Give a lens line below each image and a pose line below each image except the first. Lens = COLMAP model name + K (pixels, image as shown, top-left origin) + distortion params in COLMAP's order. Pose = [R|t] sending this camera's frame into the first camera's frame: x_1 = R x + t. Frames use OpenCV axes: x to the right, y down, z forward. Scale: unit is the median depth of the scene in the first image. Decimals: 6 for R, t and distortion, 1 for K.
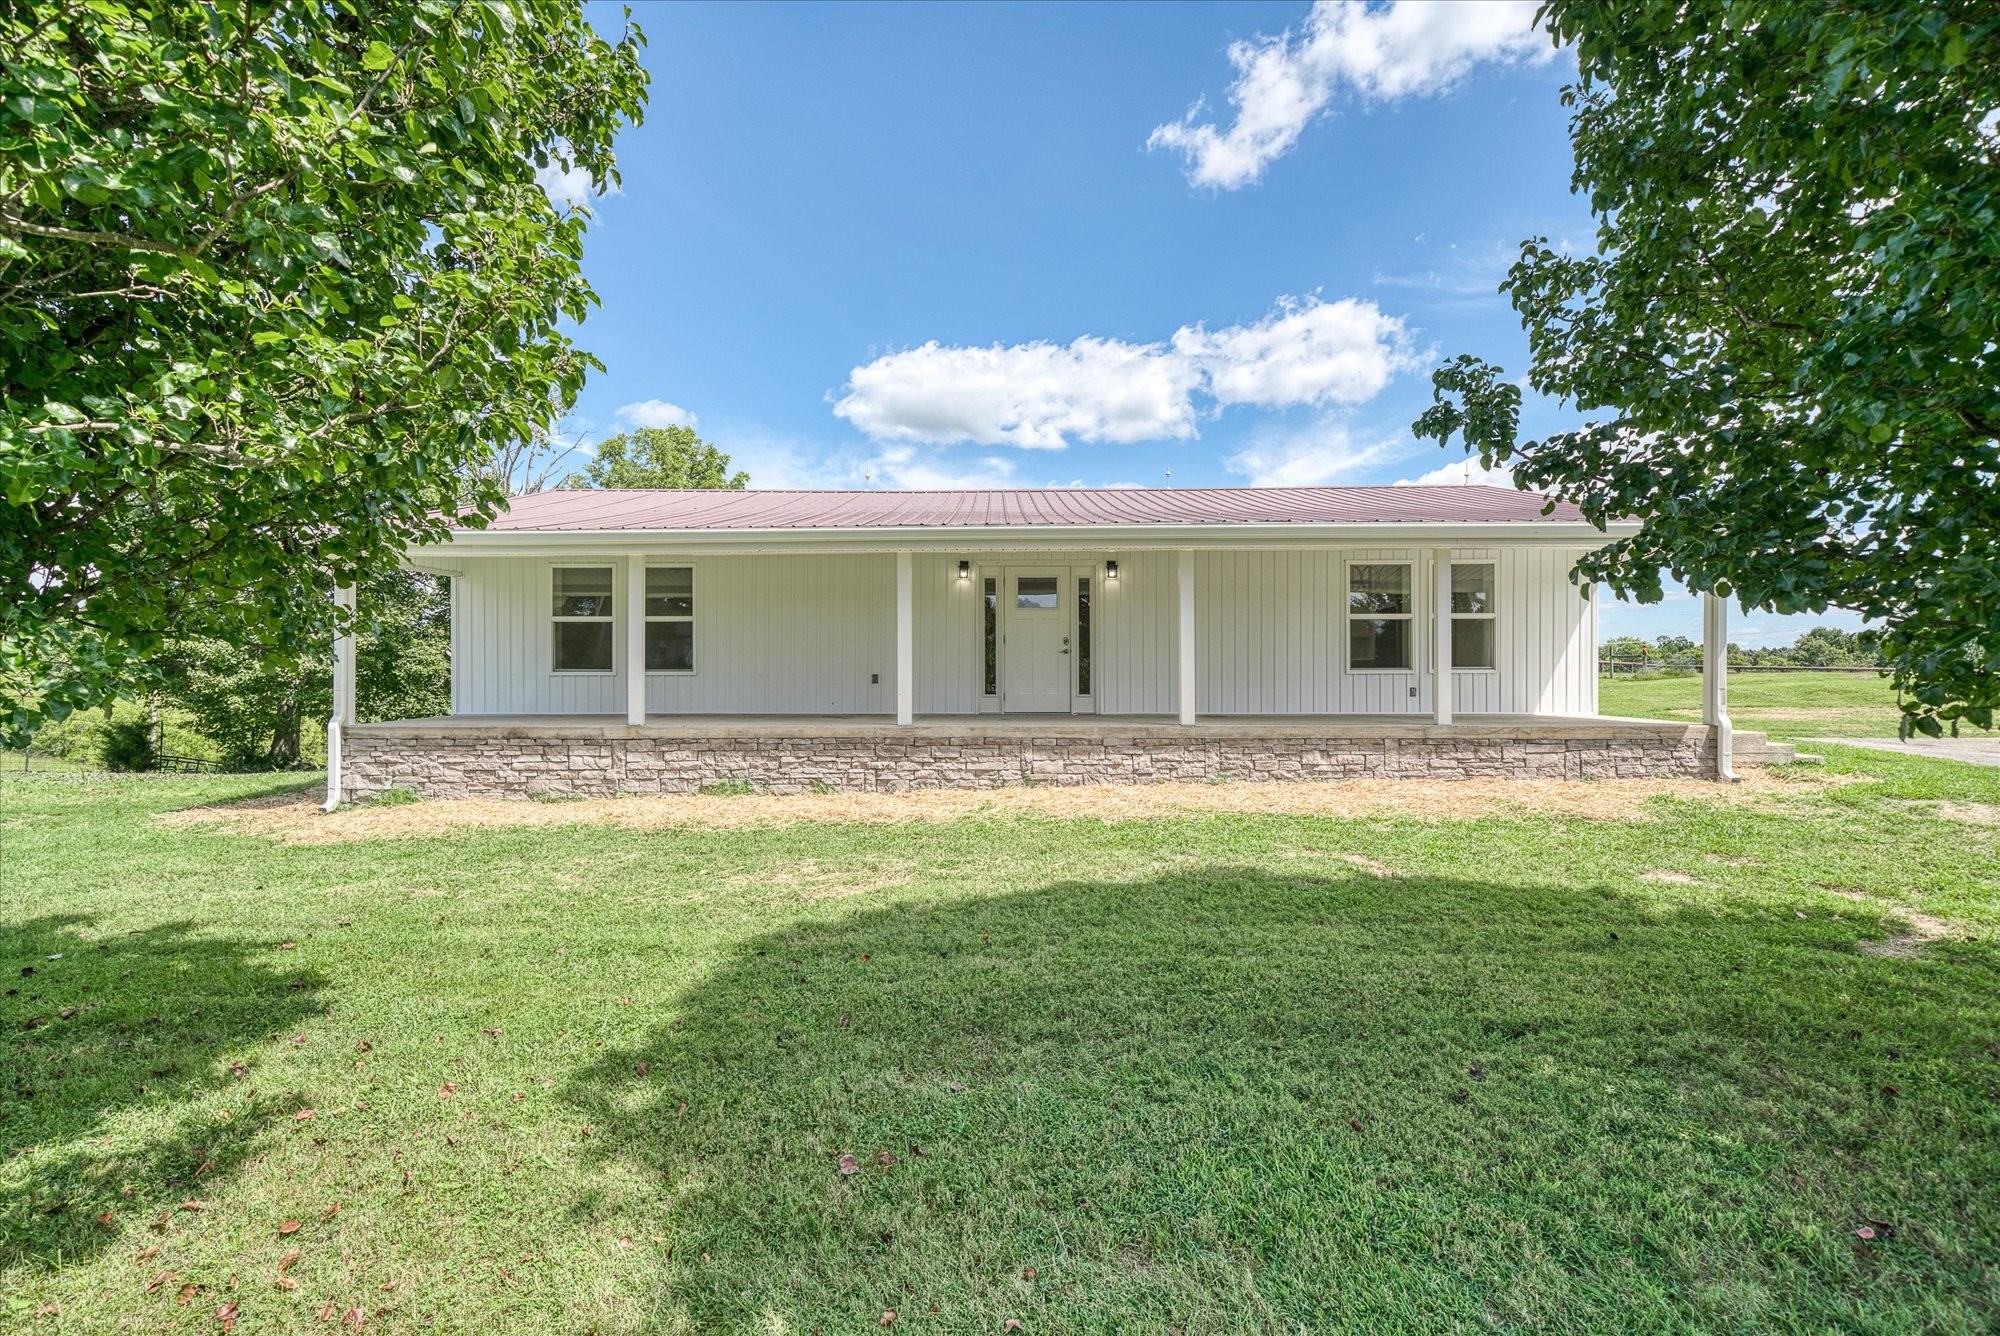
lens RADIAL K [[903.8, 0, 986.6], [0, 903.8, 675.1], [0, 0, 1]] dist [0.003323, 0.000407]
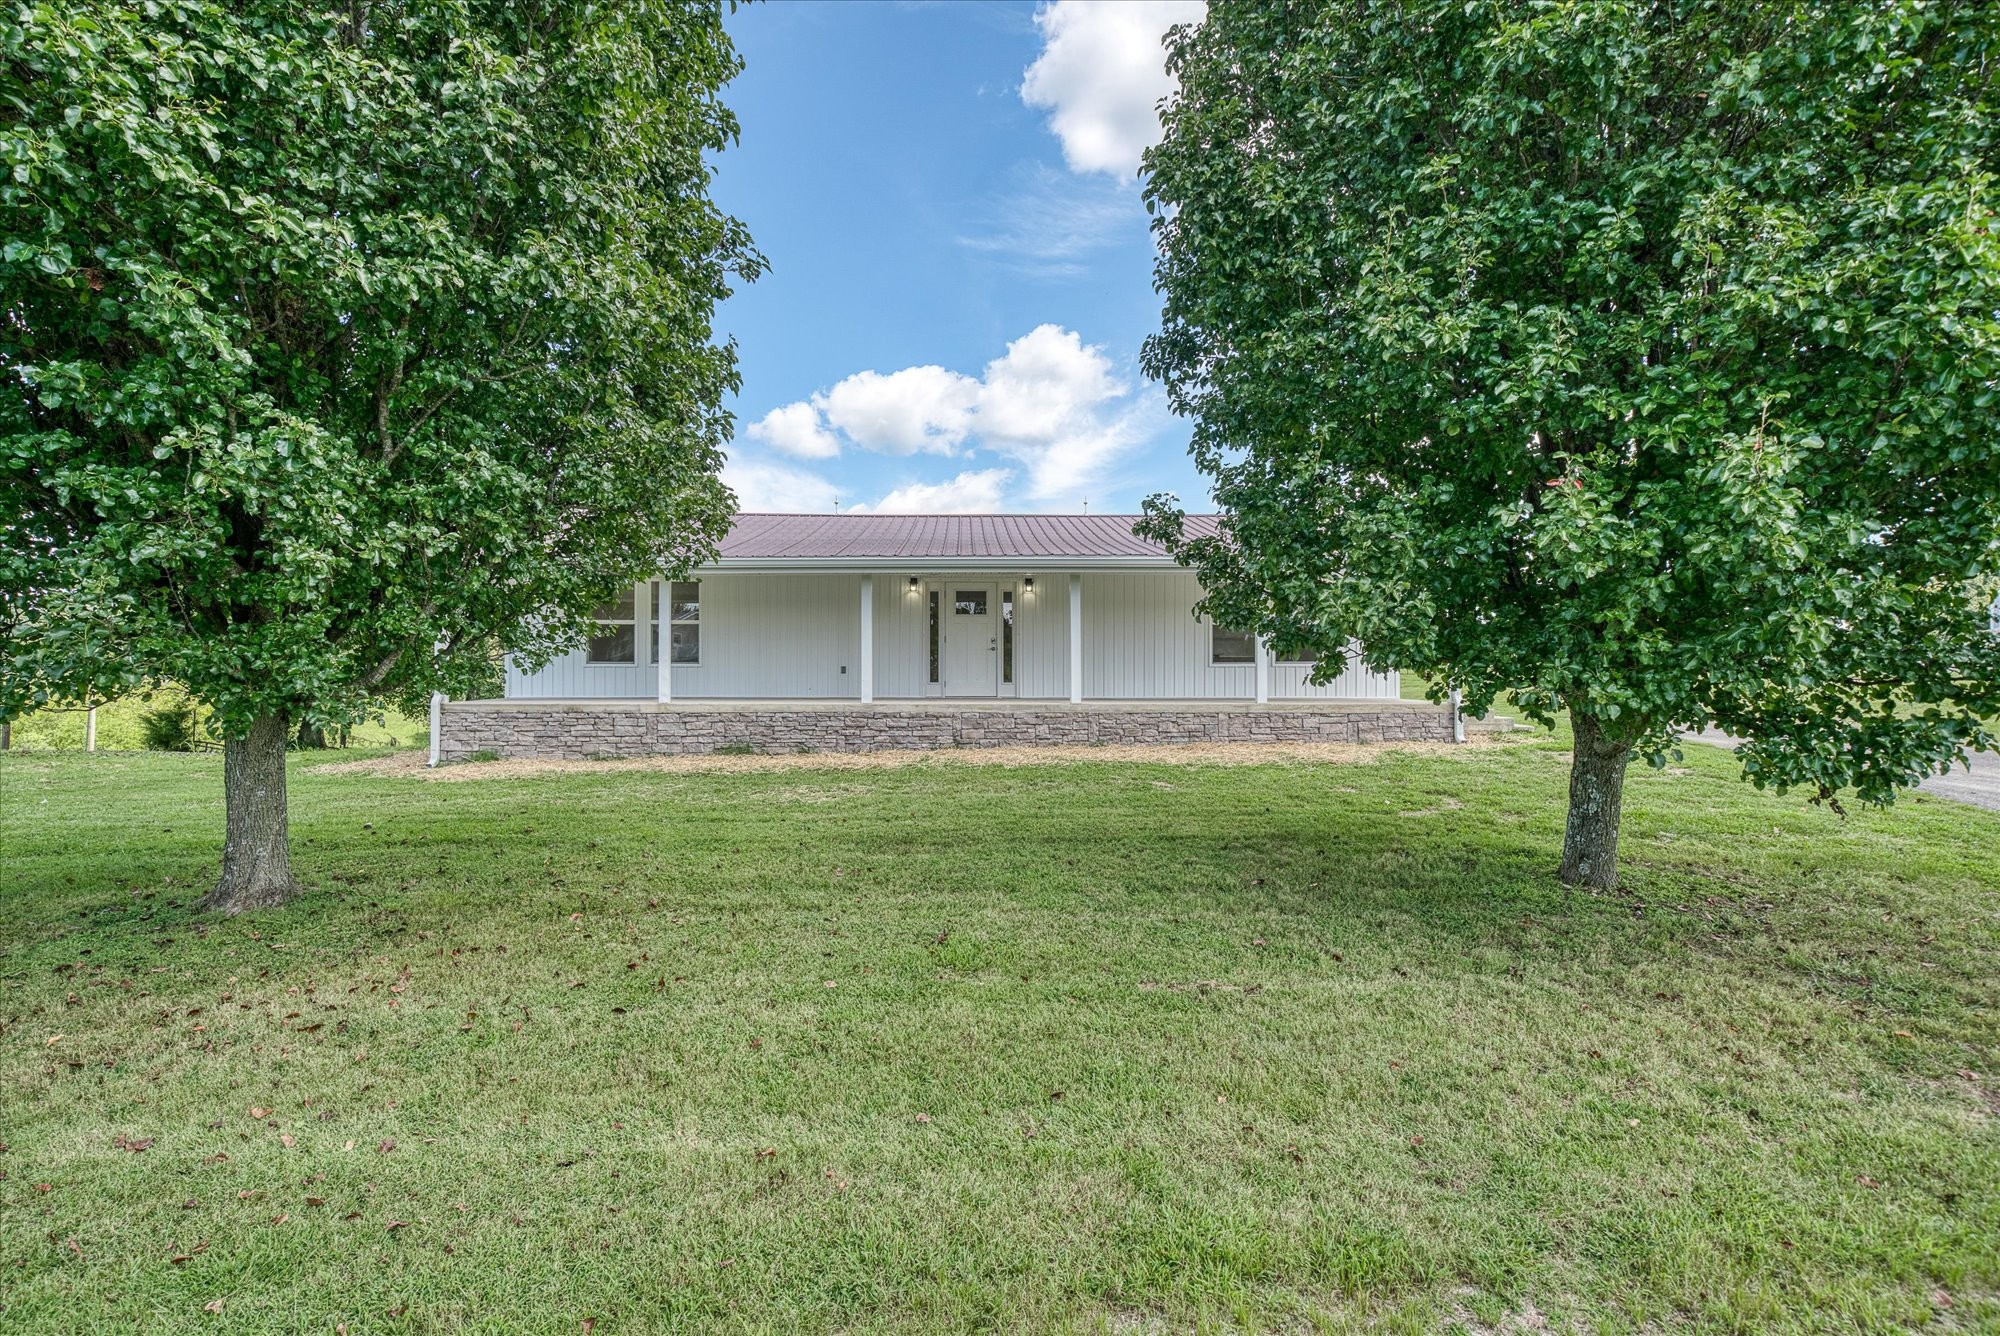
lens RADIAL K [[903.8, 0, 986.6], [0, 903.8, 675.1], [0, 0, 1]] dist [0.003323, 0.000407]
pose [[0.999195, 0.001794, 0.040078, 0.029434], [-0.001868, 0.999997, 0.001789, 0.009735], [-0.040075, -0.001863, 0.999195, -0.305760]]
